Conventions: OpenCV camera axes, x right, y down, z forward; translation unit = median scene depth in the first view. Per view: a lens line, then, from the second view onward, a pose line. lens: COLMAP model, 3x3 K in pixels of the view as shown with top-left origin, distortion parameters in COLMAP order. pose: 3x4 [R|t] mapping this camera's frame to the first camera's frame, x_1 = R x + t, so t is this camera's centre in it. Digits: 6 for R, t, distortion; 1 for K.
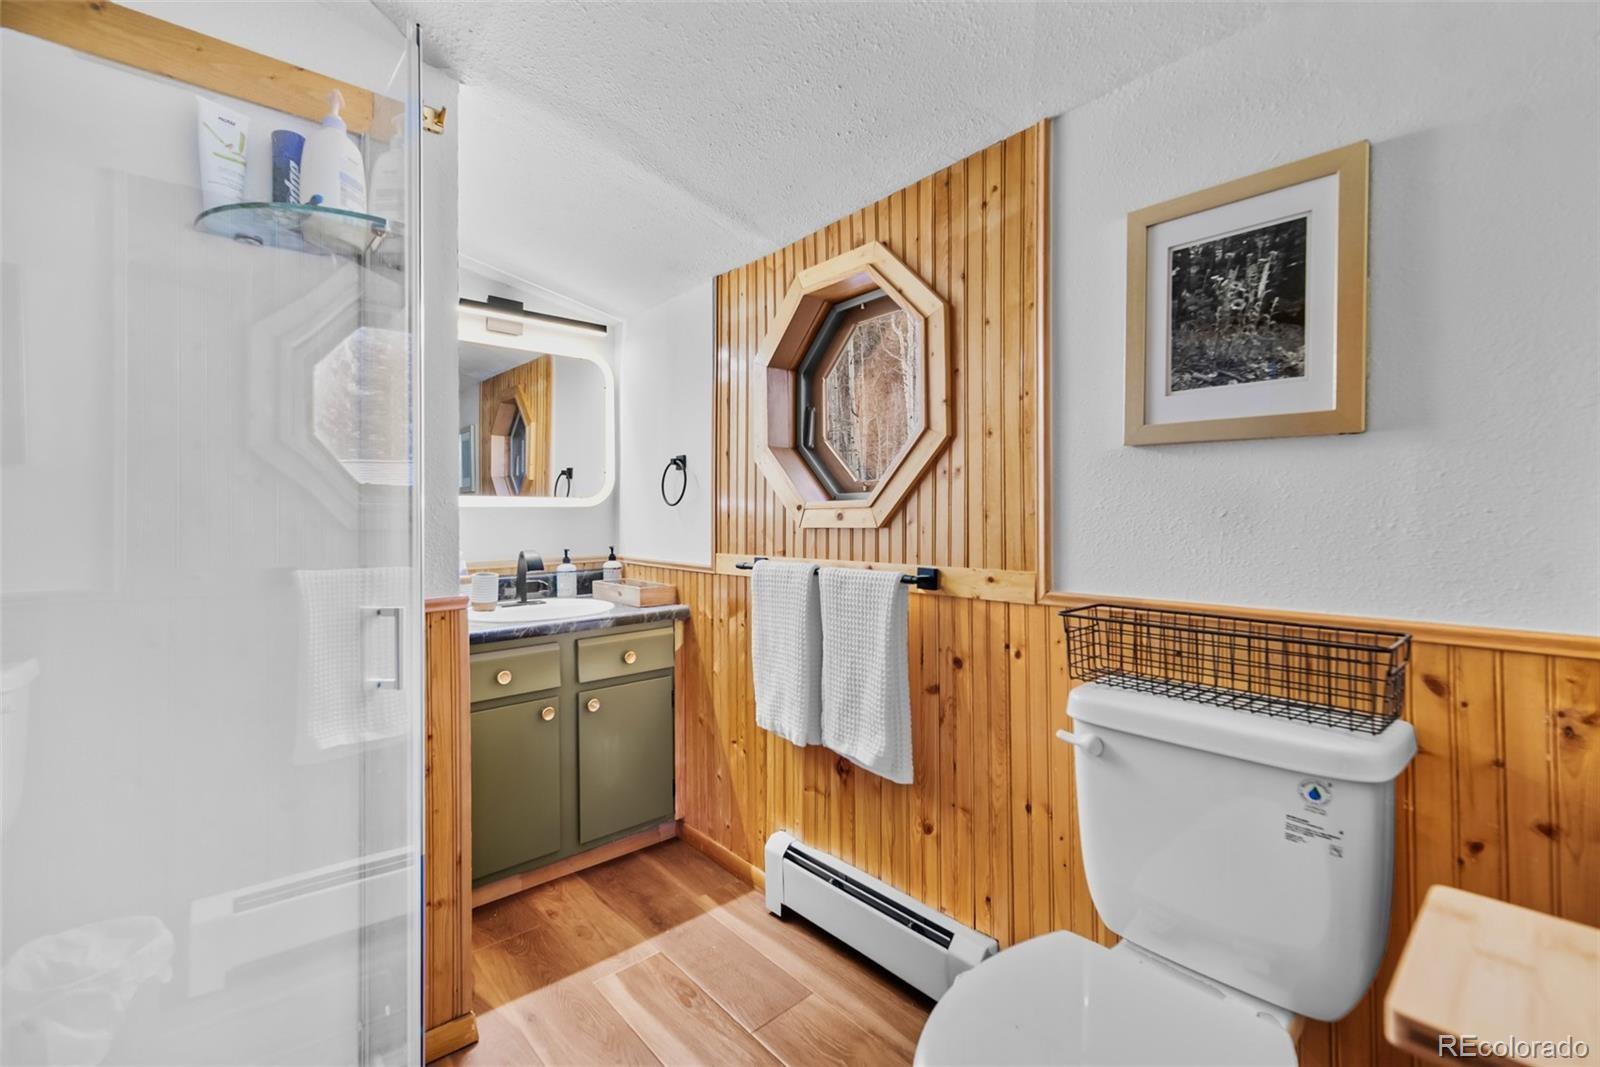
lens RADIAL K [[697.3, 0, 791.4], [0, 697.3, 513.9], [0, 0, 1]] dist [0.006430, 0.001344]
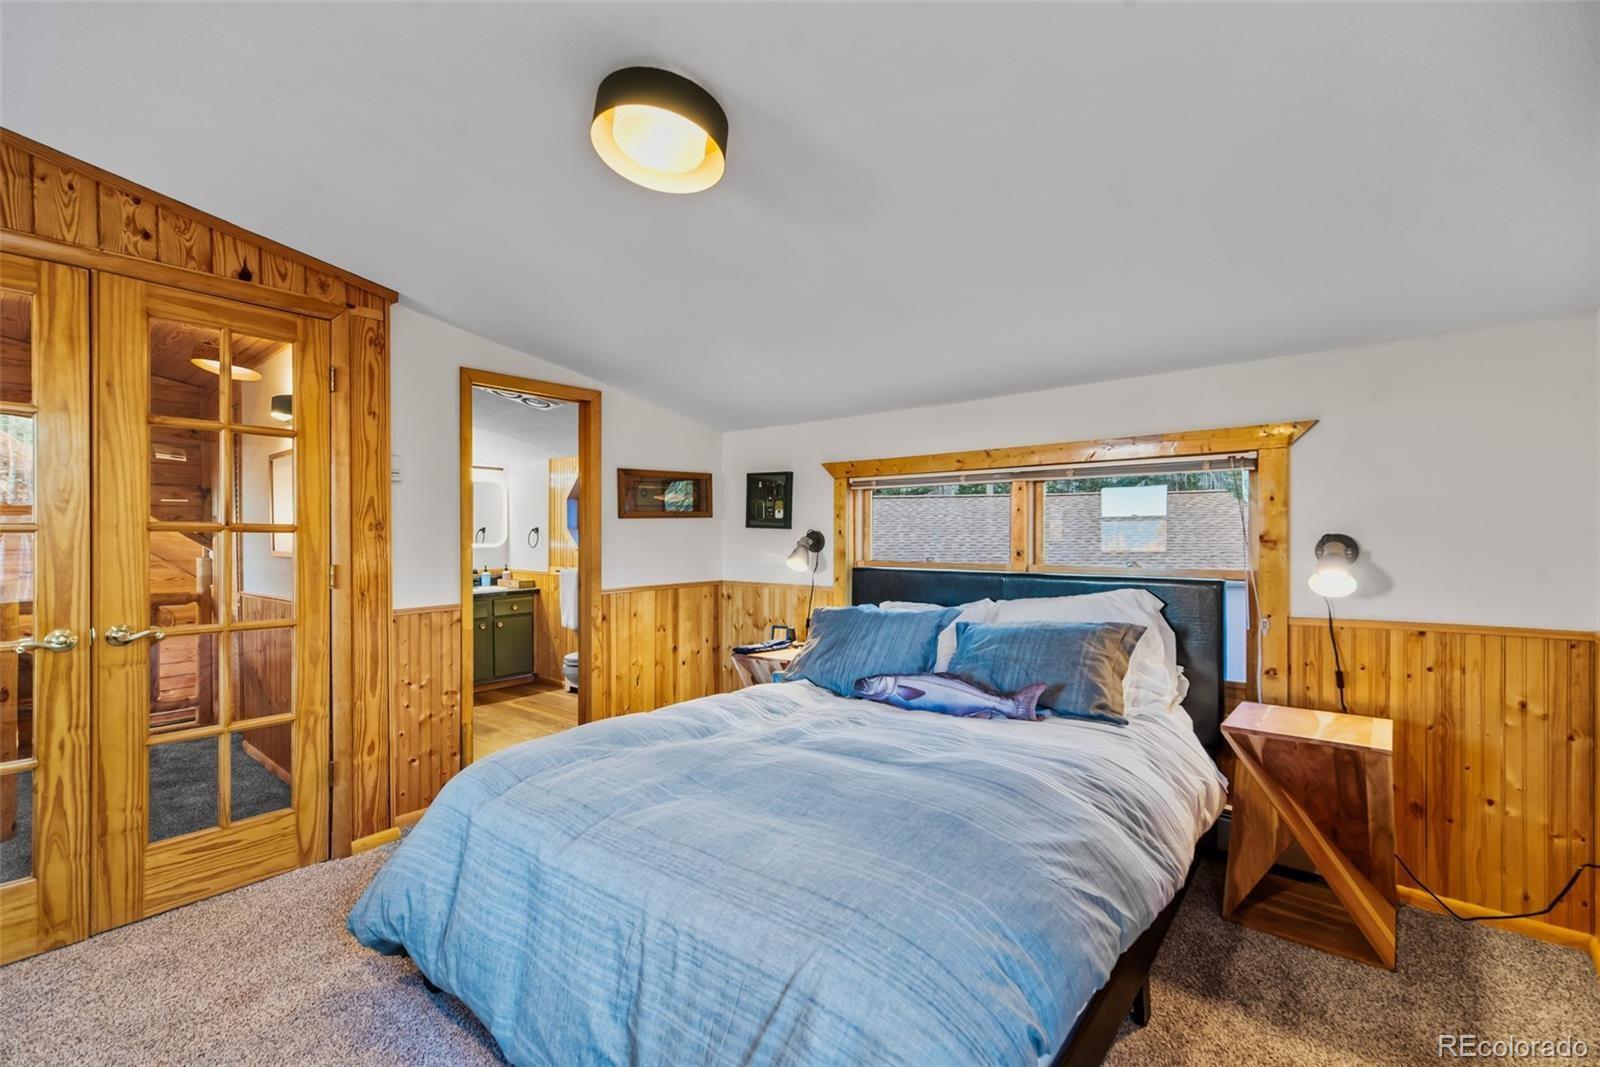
lens RADIAL K [[697.3, 0, 804.2], [0, 697.3, 537.0], [0, 0, 1]] dist [0.006430, 0.001344]
pose [[0.986233, -0.001414, 0.165354, 0.462278], [0.000626, 0.999988, 0.004818, -0.075752], [-0.165359, -0.004648, 0.986223, -1.994953]]
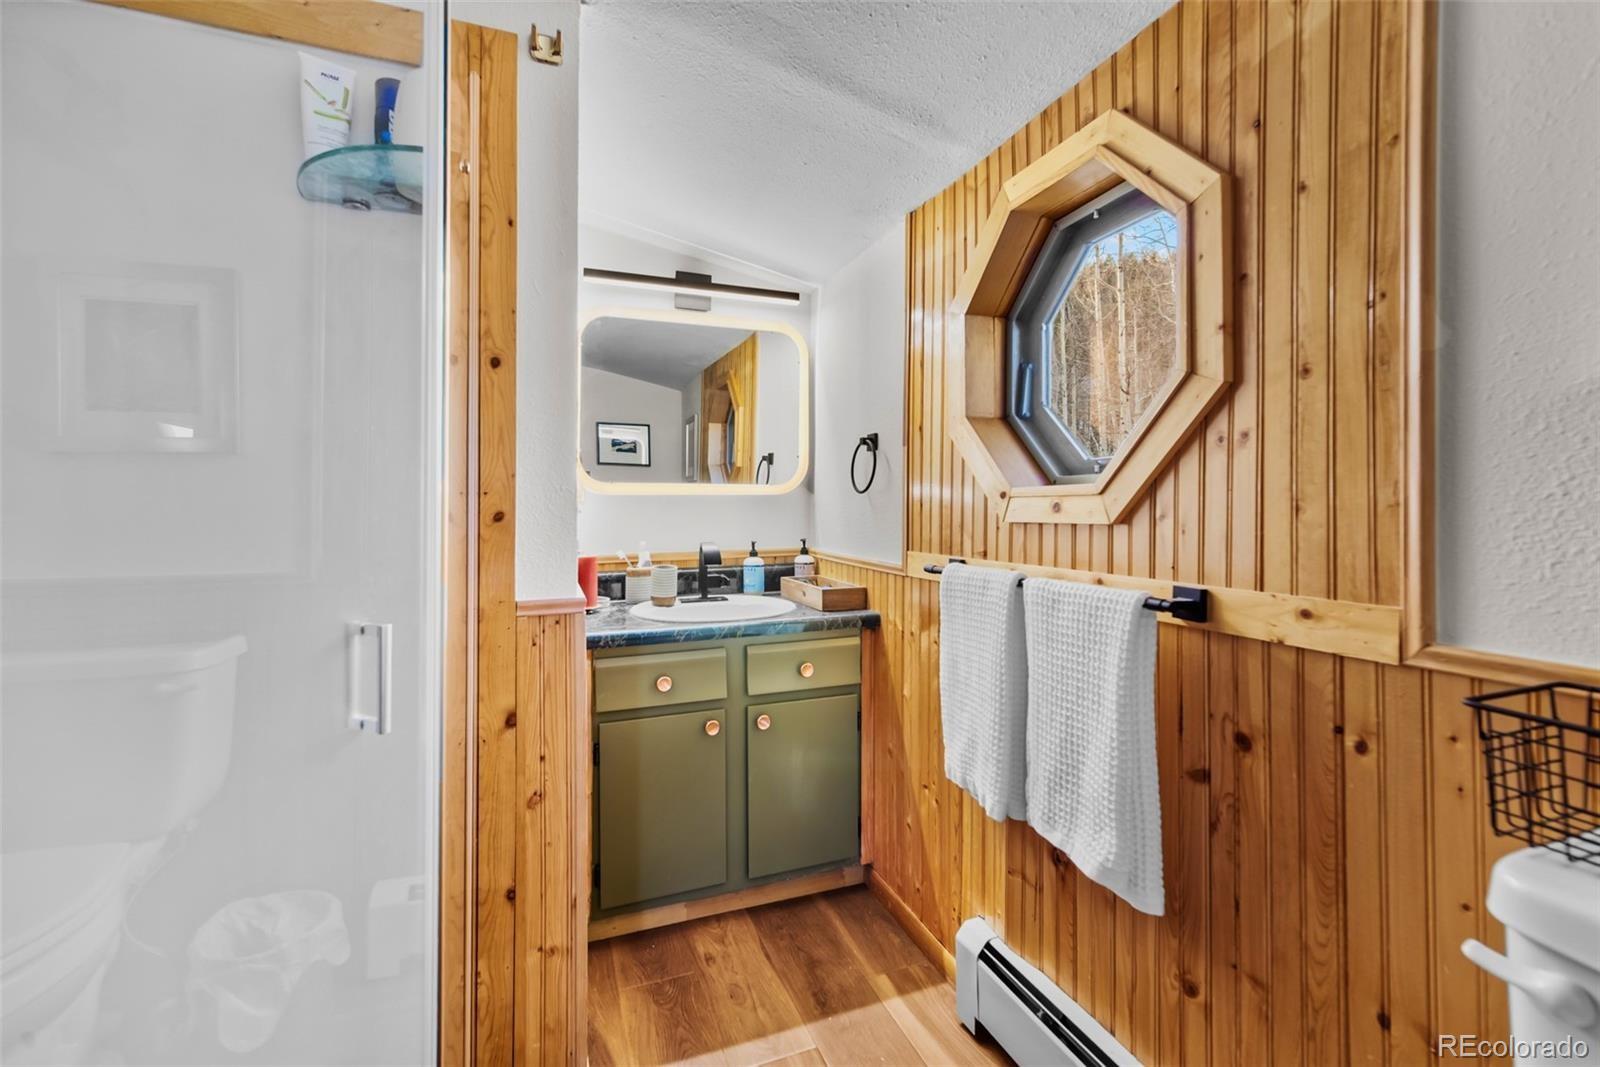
lens RADIAL K [[697.3, 0, 803.4], [0, 697.3, 504.6], [0, 0, 1]] dist [0.006430, 0.001344]
pose [[0.941356, 0.004320, -0.337387, 0.063056], [-0.003283, 0.999988, 0.003644, -0.000850], [0.337399, -0.002323, 0.941359, 0.221847]]
